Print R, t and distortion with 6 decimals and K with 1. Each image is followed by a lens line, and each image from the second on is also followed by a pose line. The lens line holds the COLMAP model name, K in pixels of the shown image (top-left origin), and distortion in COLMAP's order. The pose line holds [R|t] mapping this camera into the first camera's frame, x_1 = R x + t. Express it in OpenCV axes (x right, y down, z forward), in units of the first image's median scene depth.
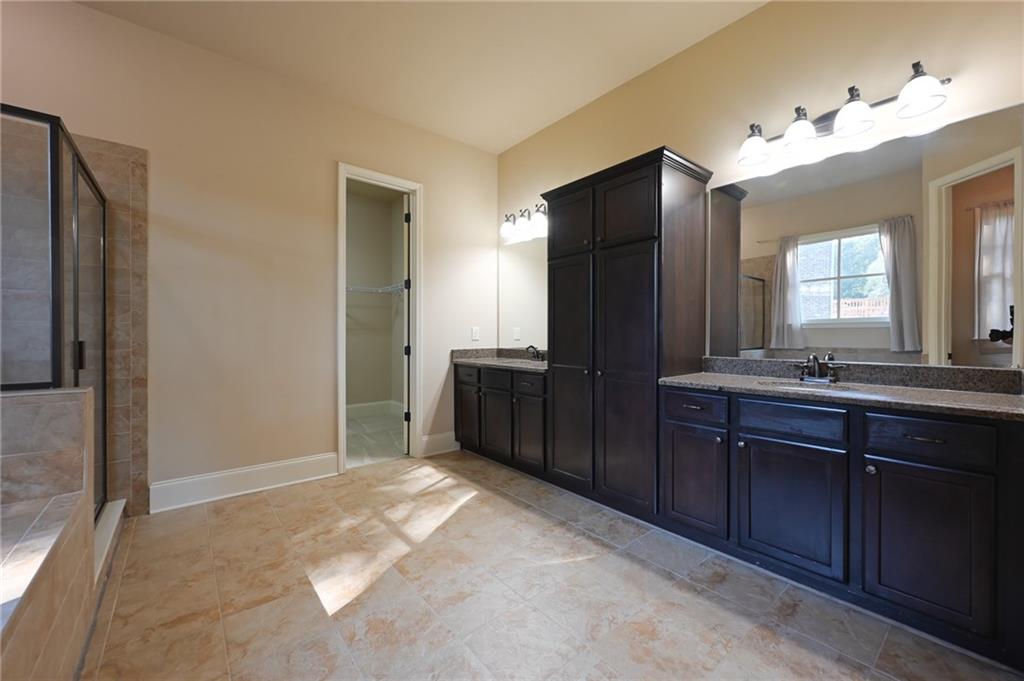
lens RADIAL K [[401.1, 0, 510.4], [0, 401.1, 339.6], [0, 0, 1]] dist [-0.001910, -0.000460]
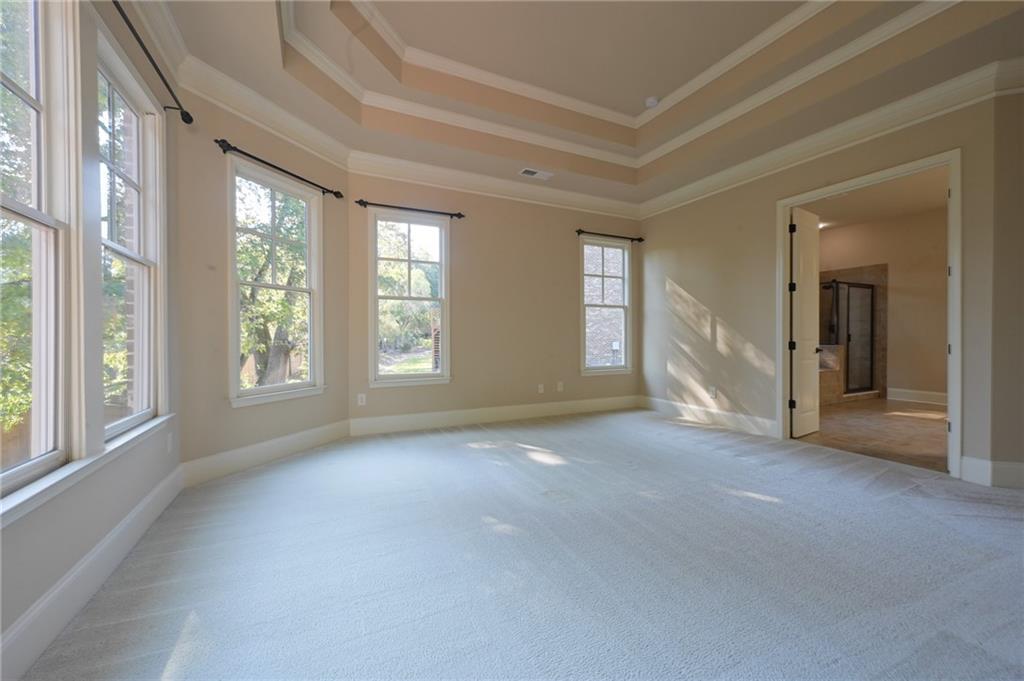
lens RADIAL K [[401.1, 0, 510.4], [0, 401.1, 339.6], [0, 0, 1]] dist [-0.001910, -0.000460]
pose [[-0.236036, 0.007384, -0.971716, 2.329635], [-0.003843, 0.999956, 0.008532, 0.025520], [0.971737, 0.005748, -0.235997, -0.832354]]
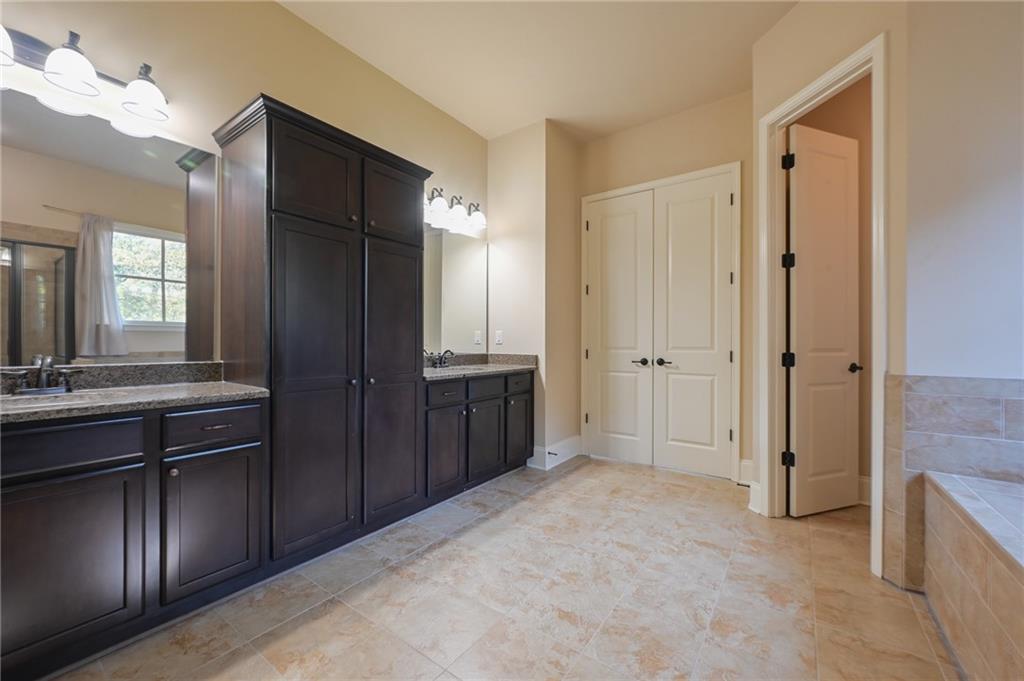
lens RADIAL K [[401.1, 0, 510.4], [0, 401.1, 339.6], [0, 0, 1]] dist [-0.001910, -0.000460]
pose [[-0.250946, 0.005657, 0.967985, -0.692327], [0.008127, 0.999960, -0.003737, 0.002144], [-0.967967, 0.006928, -0.250982, 0.943327]]
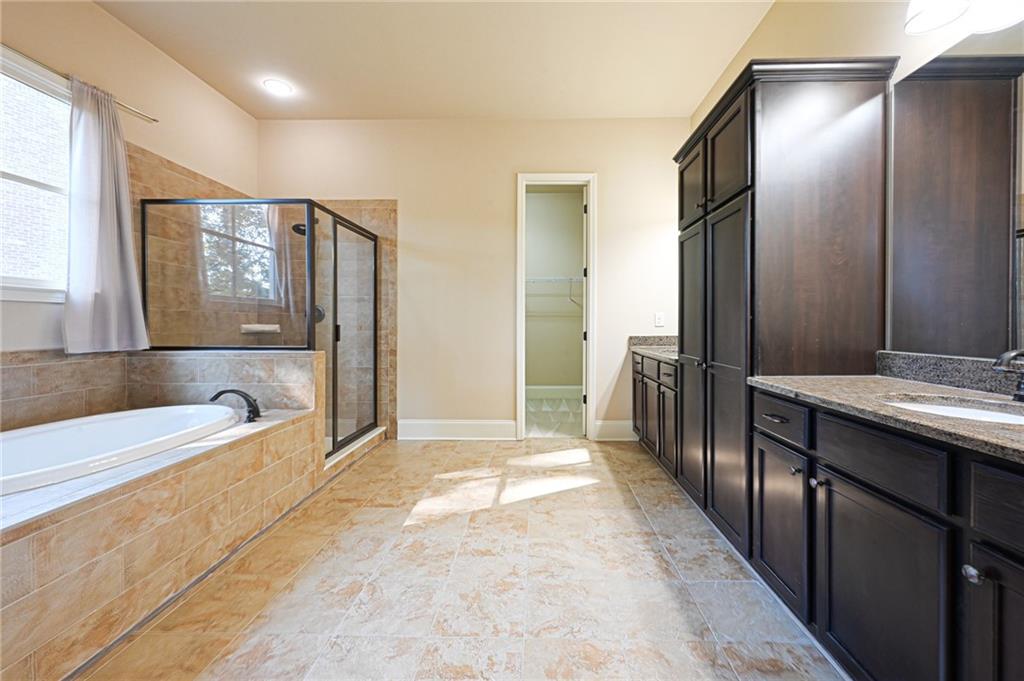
lens RADIAL K [[410.4, 0, 533.3], [0, 410.4, 328.5], [0, 0, 1]] dist [-0.000251, -0.000154]
pose [[0.764465, 0.005519, -0.644641, 0.497022], [-0.004723, 0.999984, 0.002960, 0.007742], [0.644647, 0.000782, 0.764480, 0.146830]]
